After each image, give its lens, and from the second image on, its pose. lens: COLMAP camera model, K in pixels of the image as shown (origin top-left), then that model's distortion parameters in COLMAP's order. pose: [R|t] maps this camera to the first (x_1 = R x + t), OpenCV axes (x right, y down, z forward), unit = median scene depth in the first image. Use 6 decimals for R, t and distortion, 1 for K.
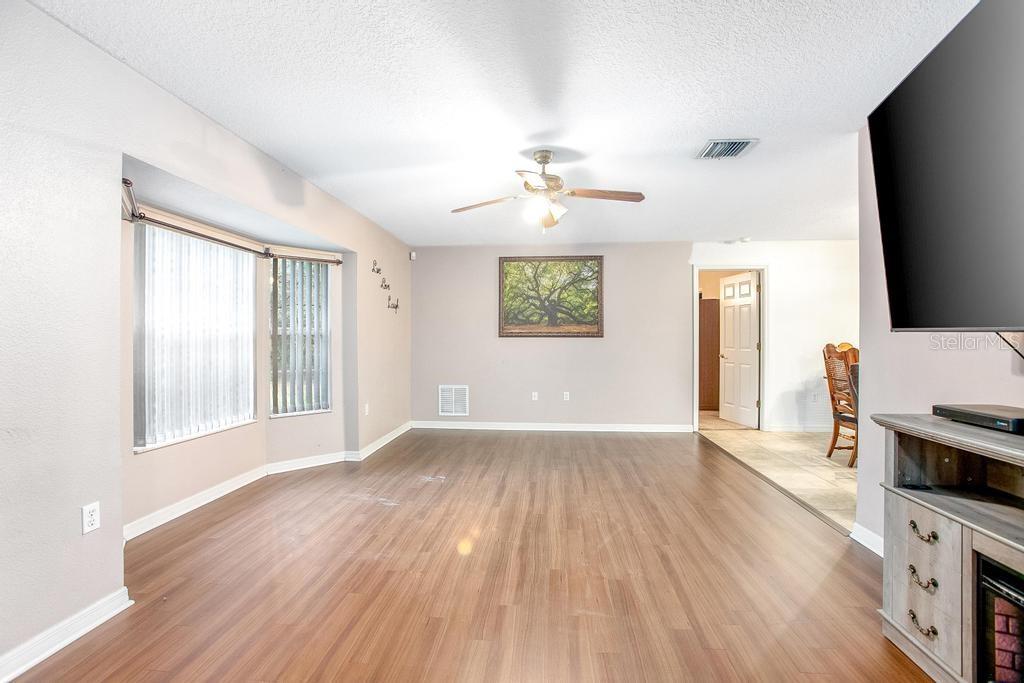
lens RADIAL K [[466.8, 0, 509.9], [0, 466.8, 341.1], [0, 0, 1]] dist [-0.052962, 0.015141]
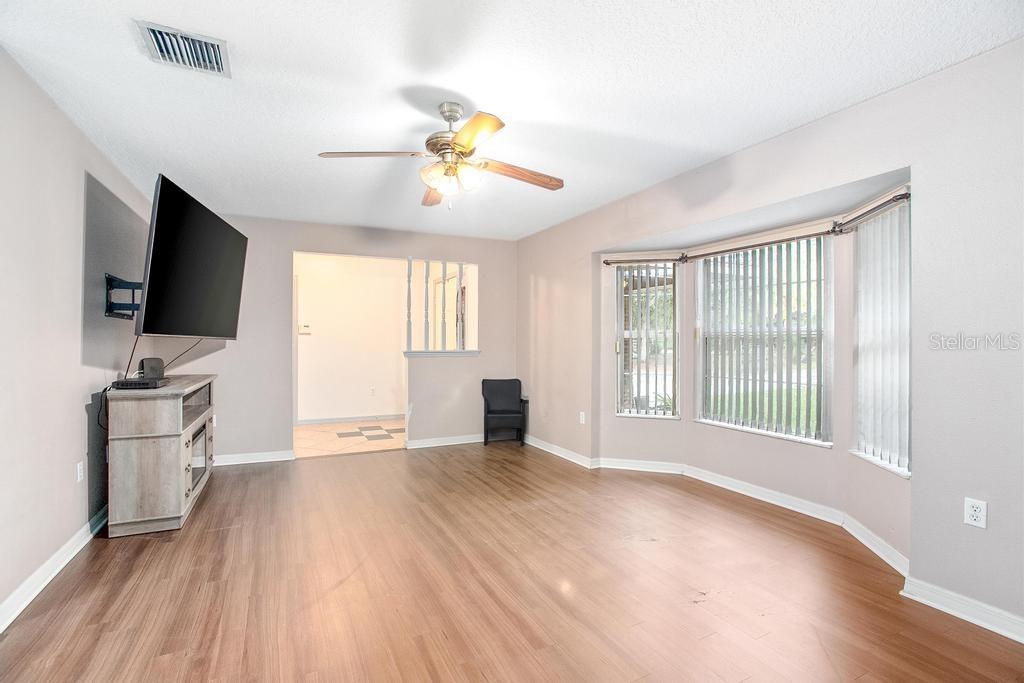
lens RADIAL K [[466.8, 0, 506.8], [0, 466.8, 337.8], [0, 0, 1]] dist [-0.052962, 0.015141]
pose [[-0.849789, -0.003518, -0.527111, 0.428362], [-0.004330, 0.999991, 0.000307, -0.015130], [0.527105, 0.002543, -0.849796, 1.806478]]
